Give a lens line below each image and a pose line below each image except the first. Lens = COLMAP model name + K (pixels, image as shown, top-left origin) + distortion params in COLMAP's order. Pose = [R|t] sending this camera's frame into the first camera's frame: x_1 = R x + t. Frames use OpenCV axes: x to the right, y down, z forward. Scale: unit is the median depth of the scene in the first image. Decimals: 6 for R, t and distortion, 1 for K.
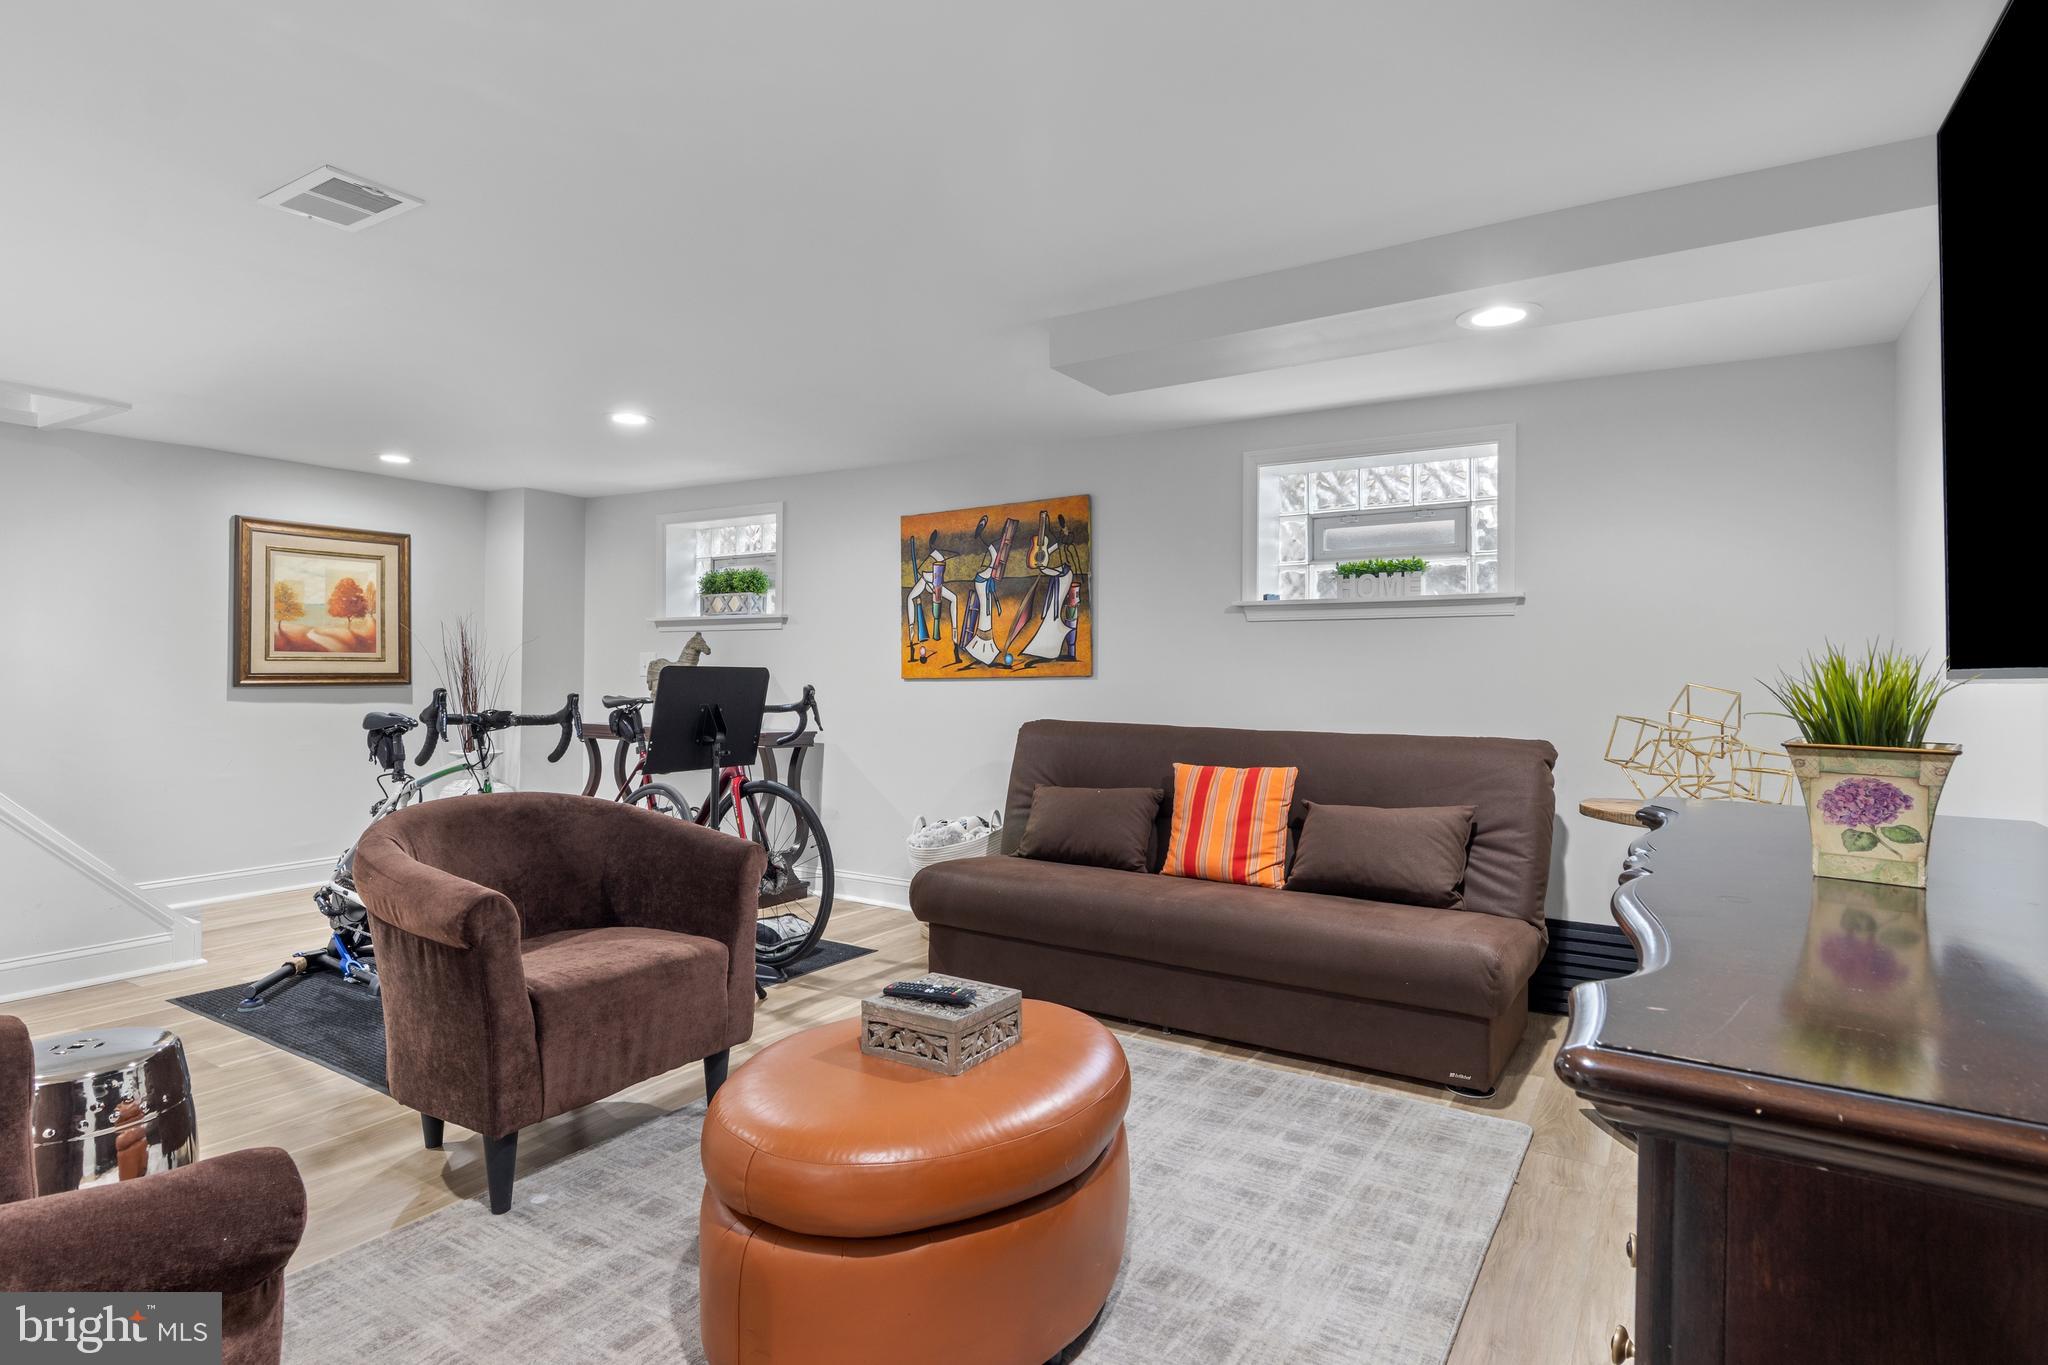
lens RADIAL K [[1053.3, 0, 1020.3], [0, 1053.3, 682.1], [0, 0, 1]] dist [0.010029, 0.000949]
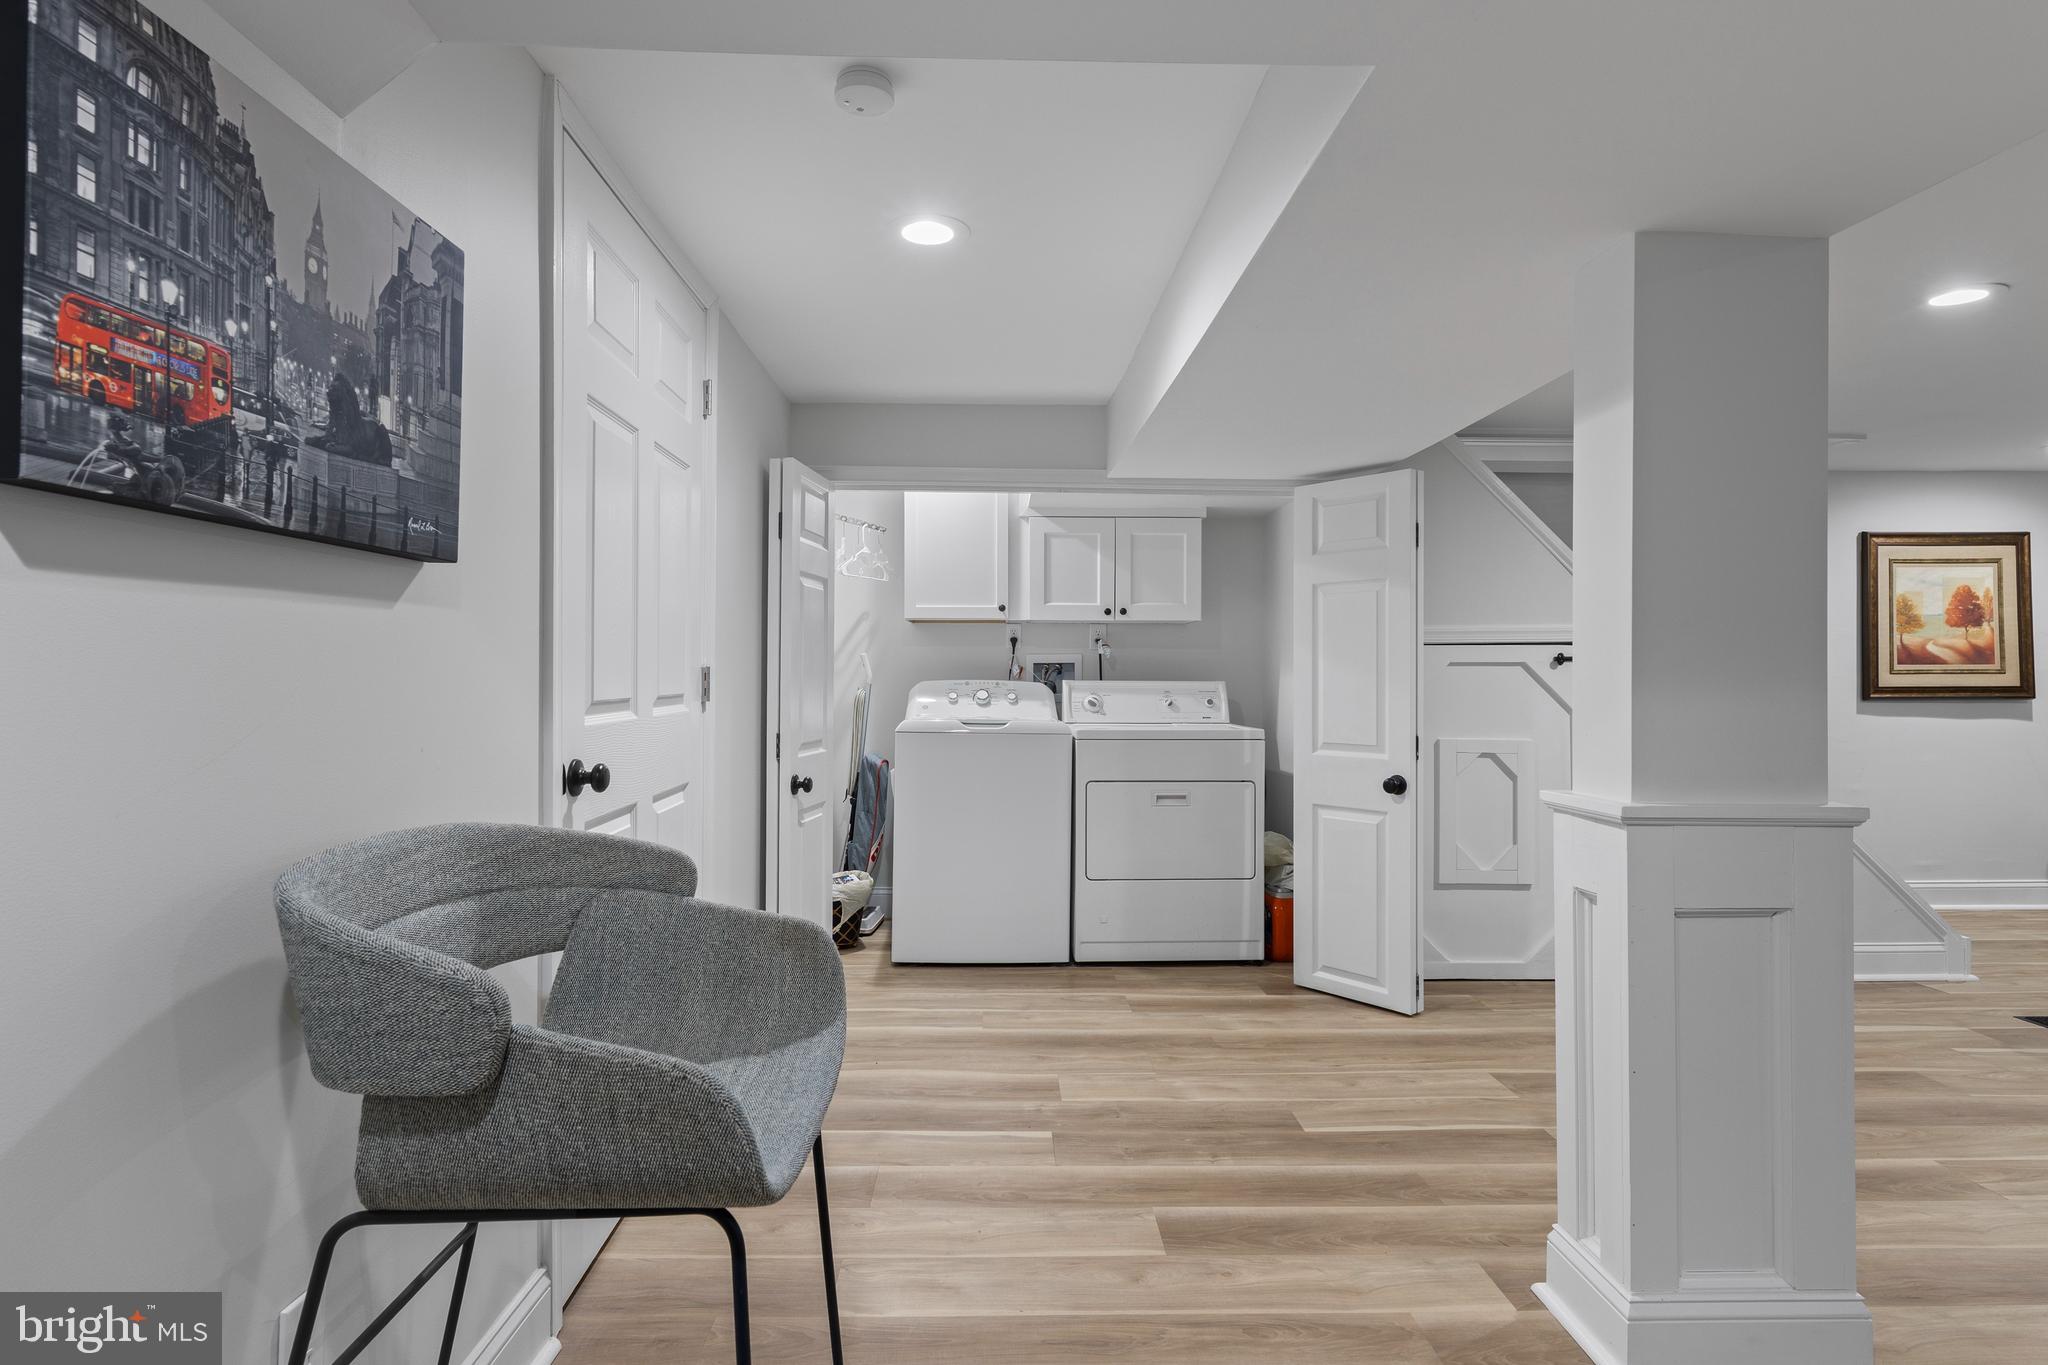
lens RADIAL K [[1053.3, 0, 1025.4], [0, 1053.3, 678.8], [0, 0, 1]] dist [0.010029, 0.000949]
pose [[0.577061, -0.009431, -0.816647, -0.353359], [-0.002559, 0.999908, -0.013355, -0.000488], [0.816697, 0.009796, 0.576983, -0.229398]]
